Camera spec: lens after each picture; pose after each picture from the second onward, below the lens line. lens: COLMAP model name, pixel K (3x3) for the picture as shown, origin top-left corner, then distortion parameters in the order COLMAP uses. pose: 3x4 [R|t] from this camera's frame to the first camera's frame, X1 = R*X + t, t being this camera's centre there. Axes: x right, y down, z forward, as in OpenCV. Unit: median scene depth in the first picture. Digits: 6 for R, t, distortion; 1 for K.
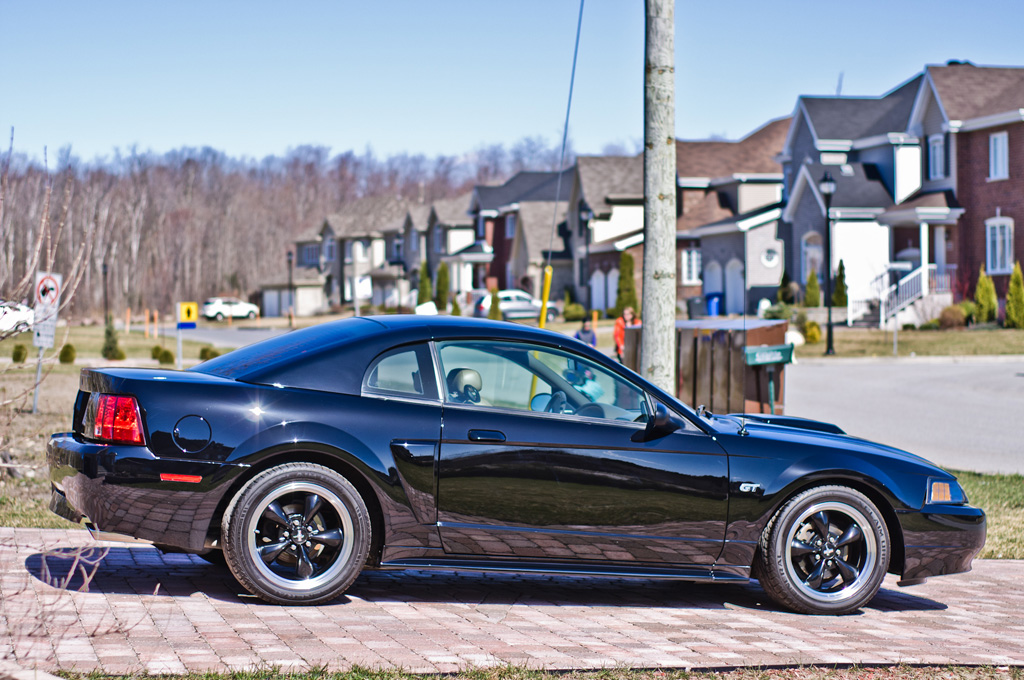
lens RADIAL K [[2322.1, 0, 510.3], [0, 2322.1, 340.4], [0, 0, 1]] dist [-0.080030, 0.000000]
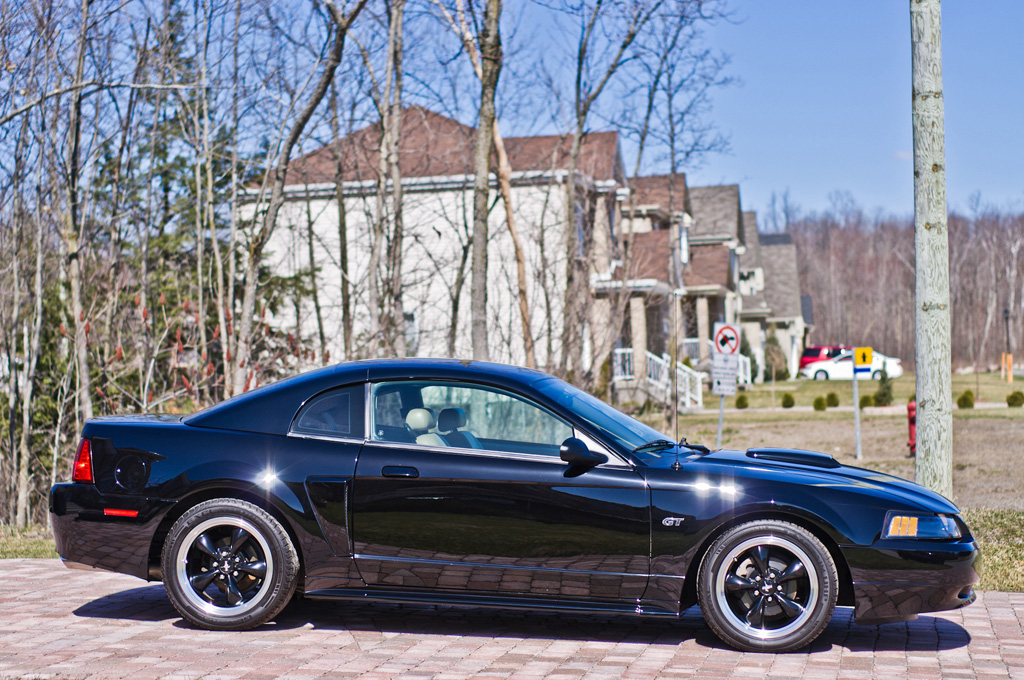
lens RADIAL K [[2322.1, 0, 510.2], [0, 2322.1, 341.8], [0, 0, 1]] dist [-0.080030, 0.000000]
pose [[0.905868, -0.034082, -0.422186, 0.454819], [0.025593, 0.999340, -0.025761, 0.010246], [0.422786, 0.012531, 0.906143, 0.069338]]
